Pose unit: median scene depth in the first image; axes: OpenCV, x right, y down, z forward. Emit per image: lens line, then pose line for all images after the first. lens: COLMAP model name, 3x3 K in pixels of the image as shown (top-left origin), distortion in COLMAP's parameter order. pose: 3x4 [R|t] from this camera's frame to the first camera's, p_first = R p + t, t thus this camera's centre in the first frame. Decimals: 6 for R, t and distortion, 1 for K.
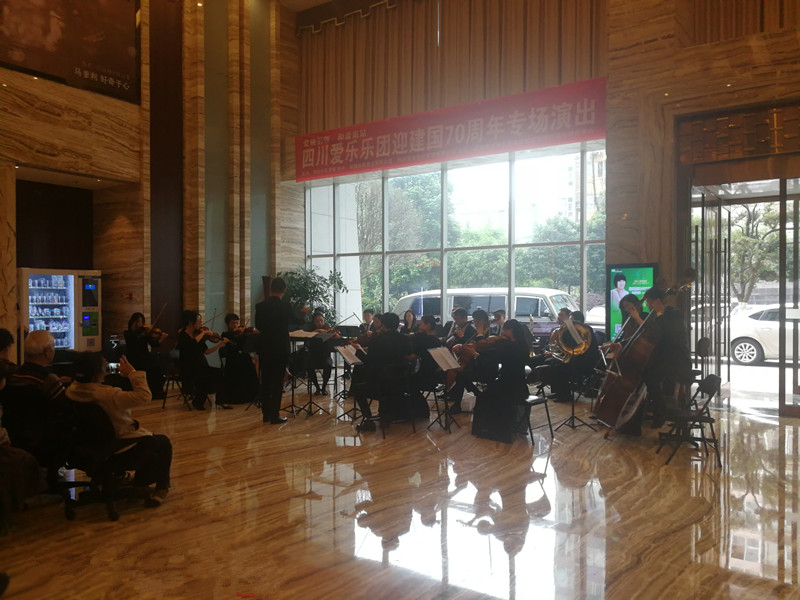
lens RADIAL K [[620.0, 0, 409.5], [0, 620.0, 284.8], [0, 0, 1]] dist [0.005417, 0.000132]
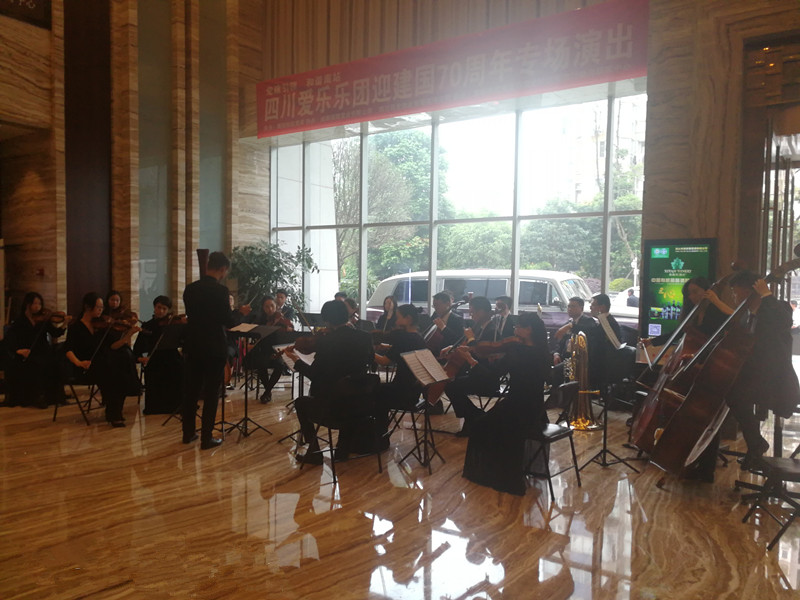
lens RADIAL K [[618.8, 0, 400.0], [0, 618.8, 300.0], [0, 0, 1]] dist [0.002500, -0.008211]
pose [[0.999857, 0.016131, -0.005139, 0.017737], [-0.015836, 0.998469, 0.052998, 0.003869], [0.005986, -0.052909, 0.998581, 0.181958]]
